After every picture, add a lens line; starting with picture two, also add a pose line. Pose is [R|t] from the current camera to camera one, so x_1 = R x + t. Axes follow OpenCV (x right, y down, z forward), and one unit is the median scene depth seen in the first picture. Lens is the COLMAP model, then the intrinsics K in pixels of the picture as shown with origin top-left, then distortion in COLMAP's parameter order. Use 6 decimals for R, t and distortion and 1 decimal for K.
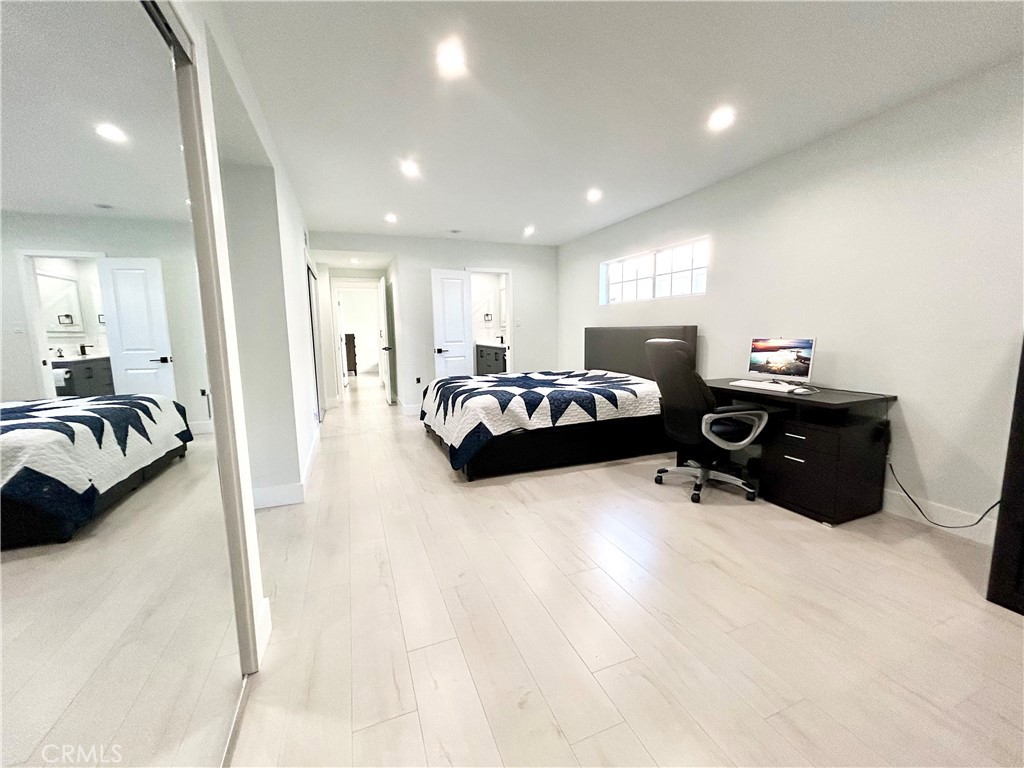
lens RADIAL K [[414.1, 0, 509.7], [0, 414.1, 382.4], [0, 0, 1]] dist [-0.002818, 0.000144]
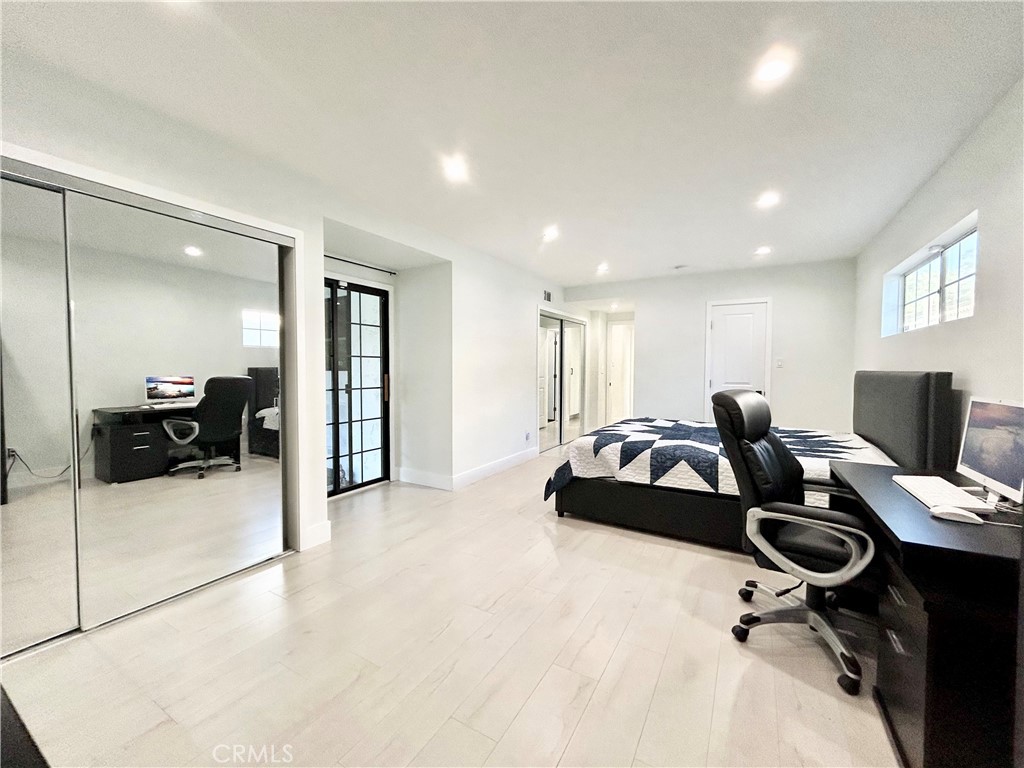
lens RADIAL K [[414.1, 0, 509.7], [0, 414.1, 382.4], [0, 0, 1]] dist [-0.002818, 0.000144]
pose [[0.623059, 0.048924, -0.780643, 0.585990], [-0.119115, 0.992336, -0.032879, -0.040236], [0.773052, 0.113472, 0.624111, 0.218987]]
